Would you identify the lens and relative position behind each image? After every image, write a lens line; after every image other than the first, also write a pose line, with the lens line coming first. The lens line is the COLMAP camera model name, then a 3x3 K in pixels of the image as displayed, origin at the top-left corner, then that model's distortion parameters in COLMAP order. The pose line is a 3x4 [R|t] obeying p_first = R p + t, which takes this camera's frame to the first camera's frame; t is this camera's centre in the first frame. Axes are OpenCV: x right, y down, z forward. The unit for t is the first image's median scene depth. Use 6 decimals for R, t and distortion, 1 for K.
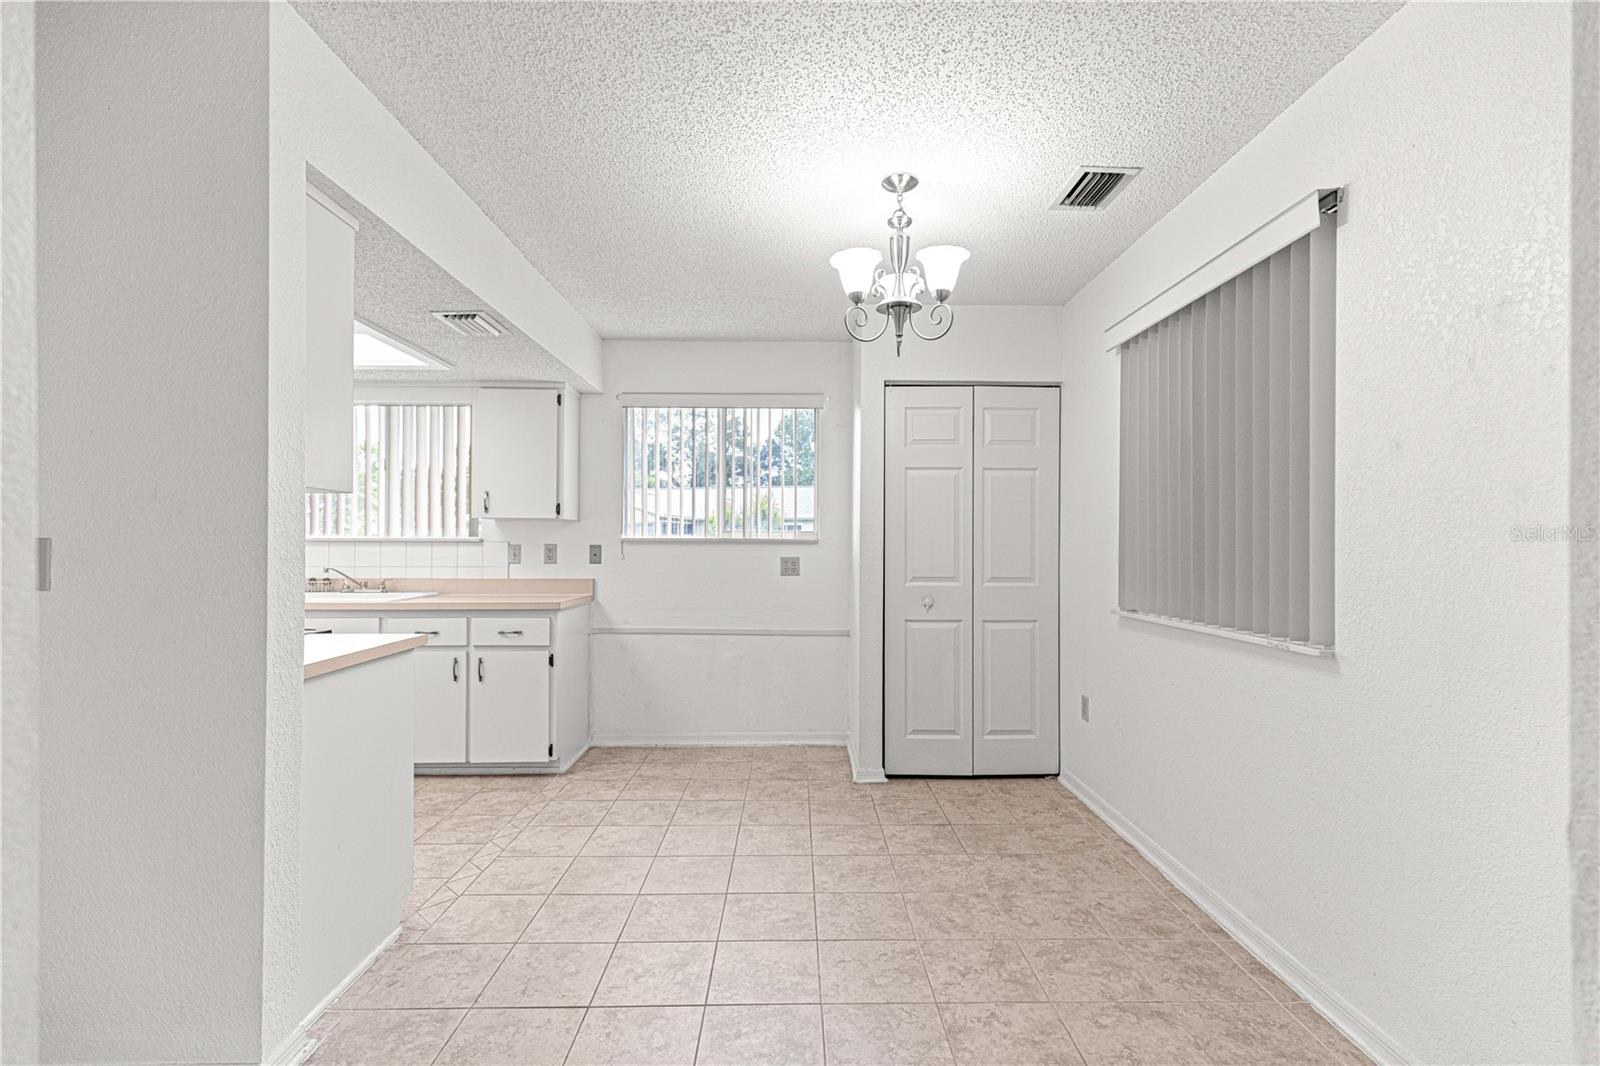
lens RADIAL K [[721.4, 0, 808.5], [0, 721.4, 537.0], [0, 0, 1]] dist [0.009667, -0.003192]
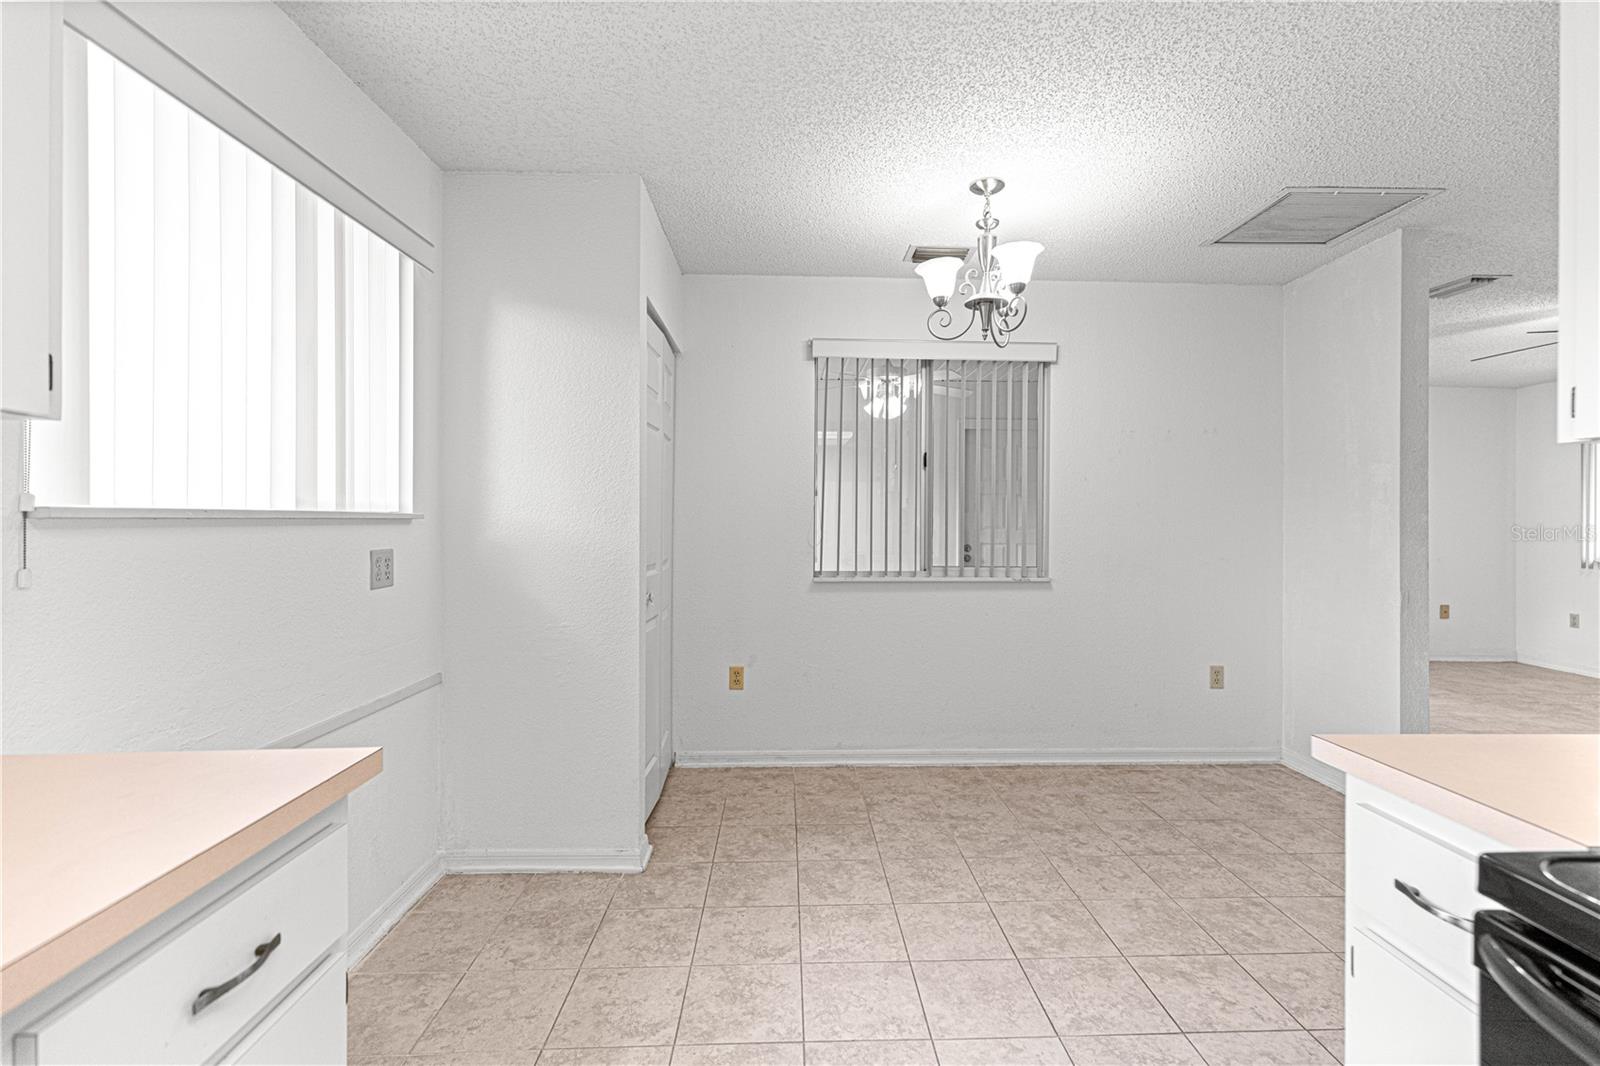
lens RADIAL K [[721.4, 0, 815.2], [0, 721.4, 523.4], [0, 0, 1]] dist [0.009667, -0.003192]
pose [[-0.020842, -0.007619, 0.999754, -0.712747], [-0.016097, 0.999844, 0.007284, 0.001611], [-0.999653, -0.015941, -0.020962, 0.973827]]
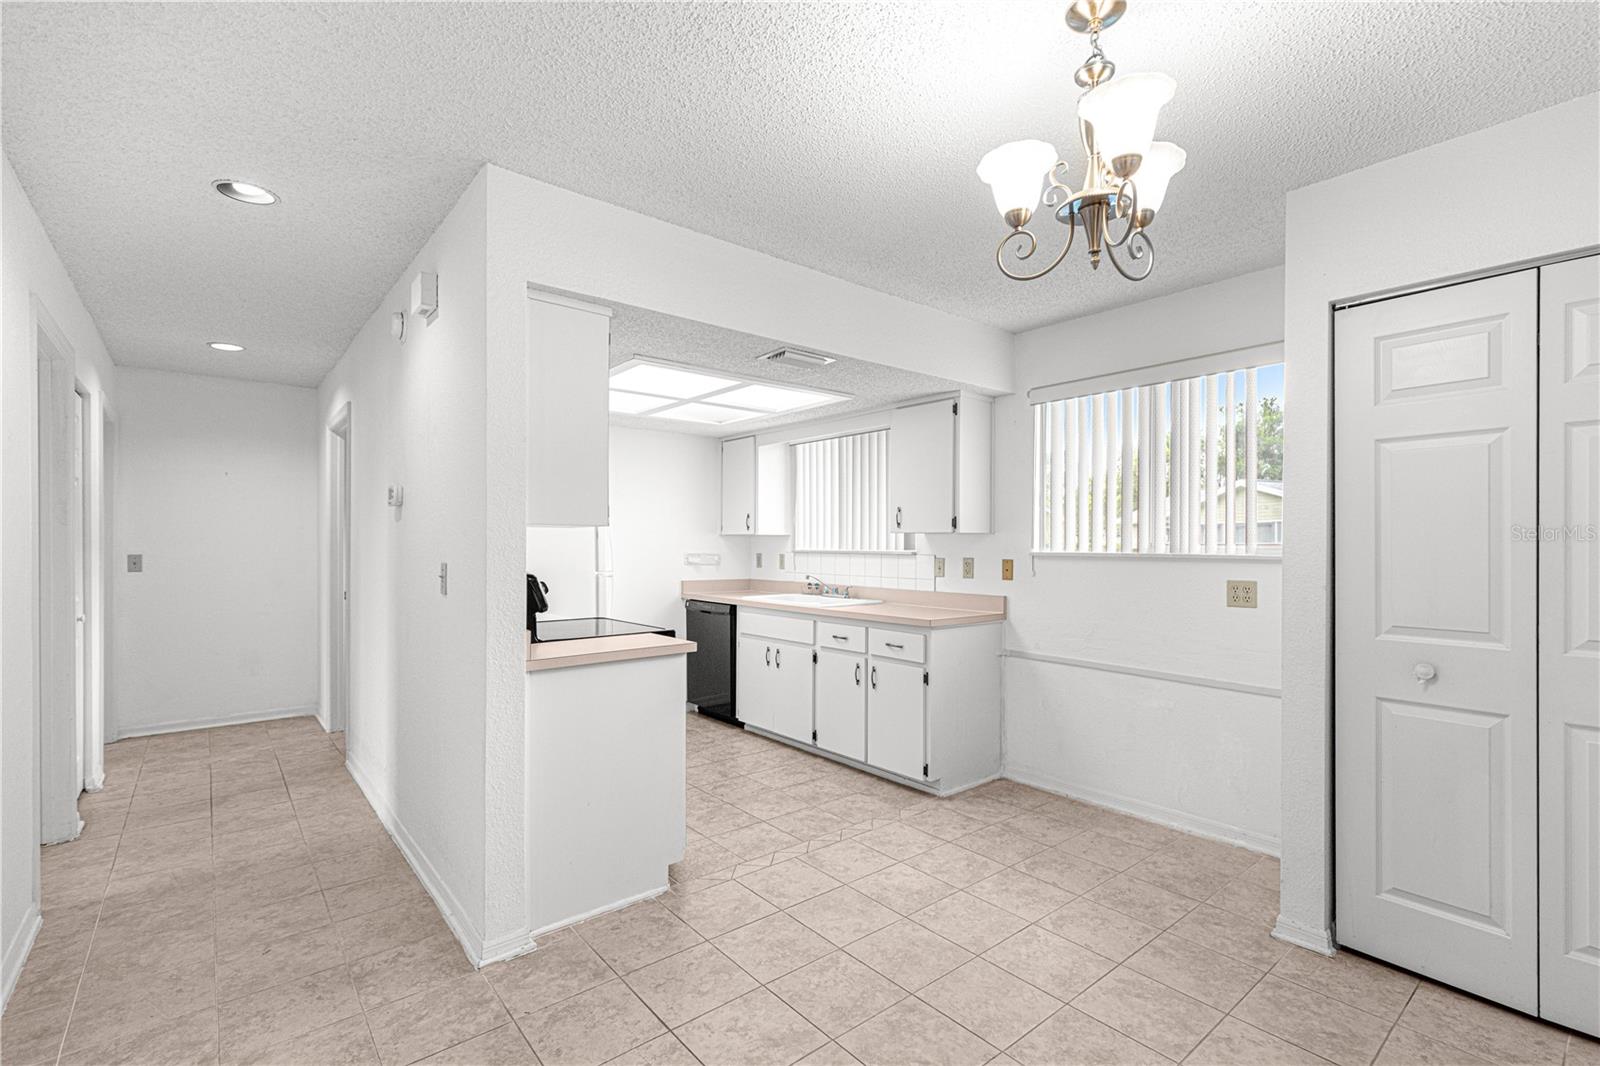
lens RADIAL K [[721.4, 0, 809.8], [0, 721.4, 543.3], [0, 0, 1]] dist [0.009667, -0.003192]
pose [[0.626085, -0.002007, -0.779752, 0.356927], [0.007215, 0.999969, 0.003219, -0.019326], [0.779721, -0.007642, 0.626080, 0.308328]]
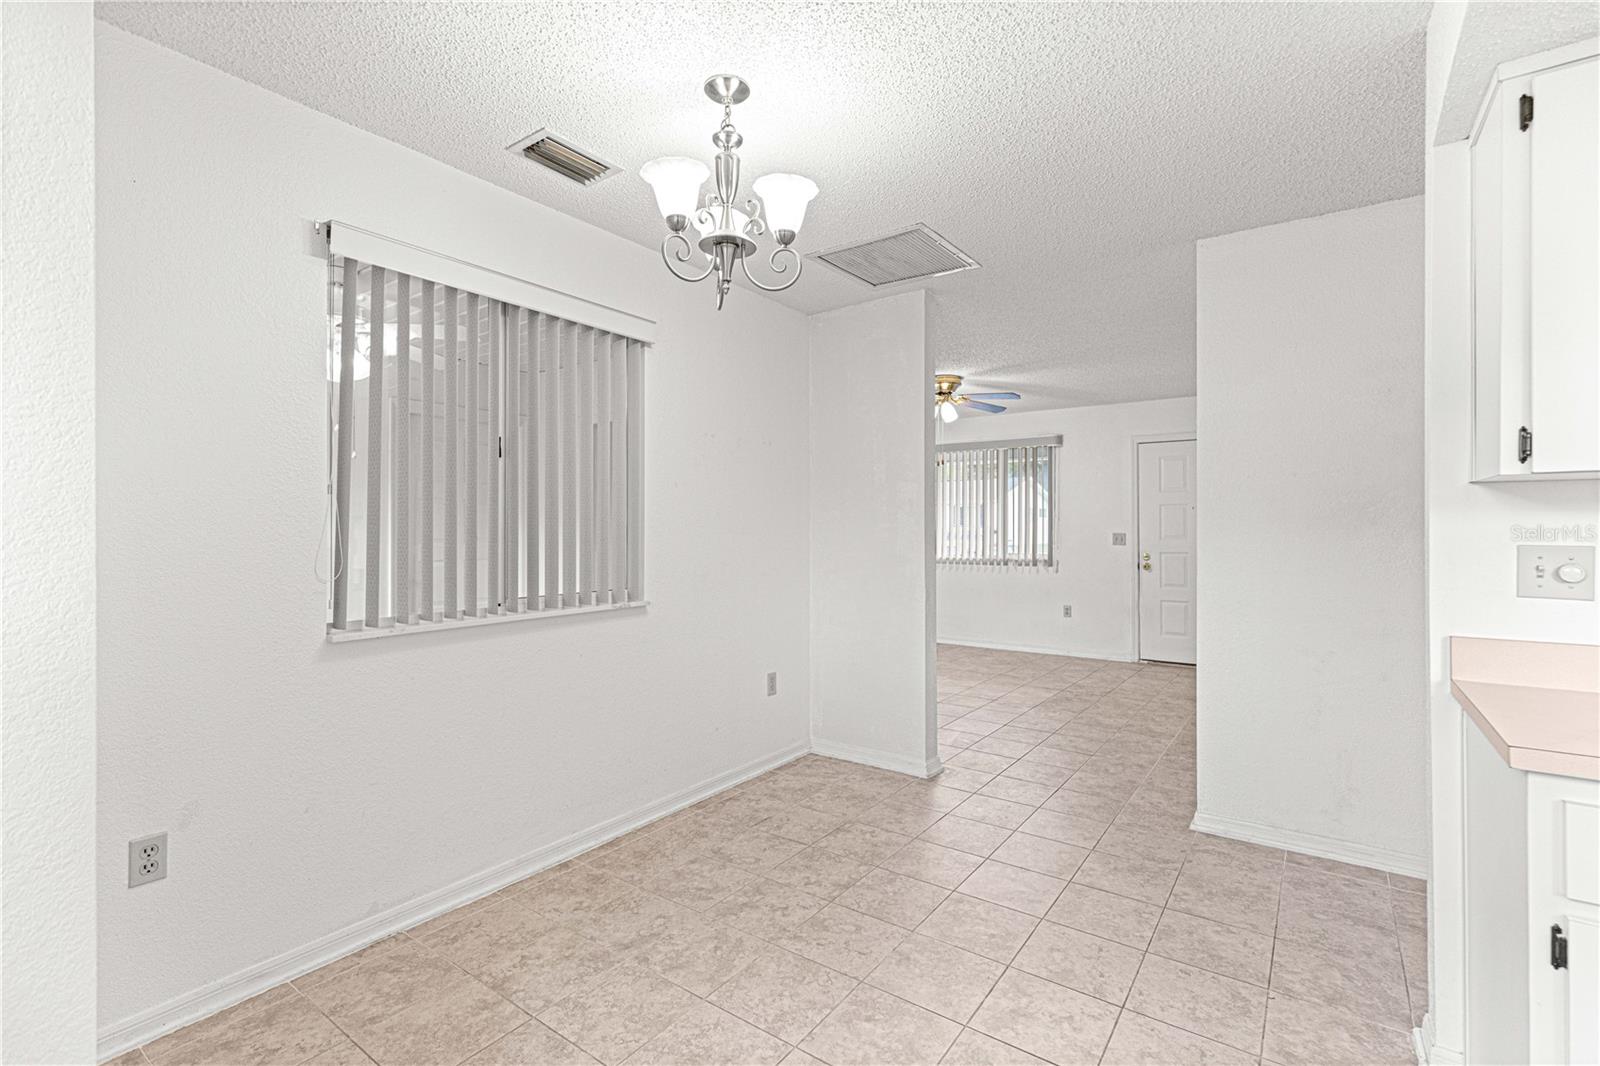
lens RADIAL K [[721.4, 0, 806.5], [0, 721.4, 526.7], [0, 0, 1]] dist [0.009667, -0.003192]
pose [[-0.798966, 0.000539, 0.601377, -0.326094], [-0.006442, 0.999935, -0.009453, -0.000073], [-0.601342, -0.011427, -0.798910, 1.212235]]
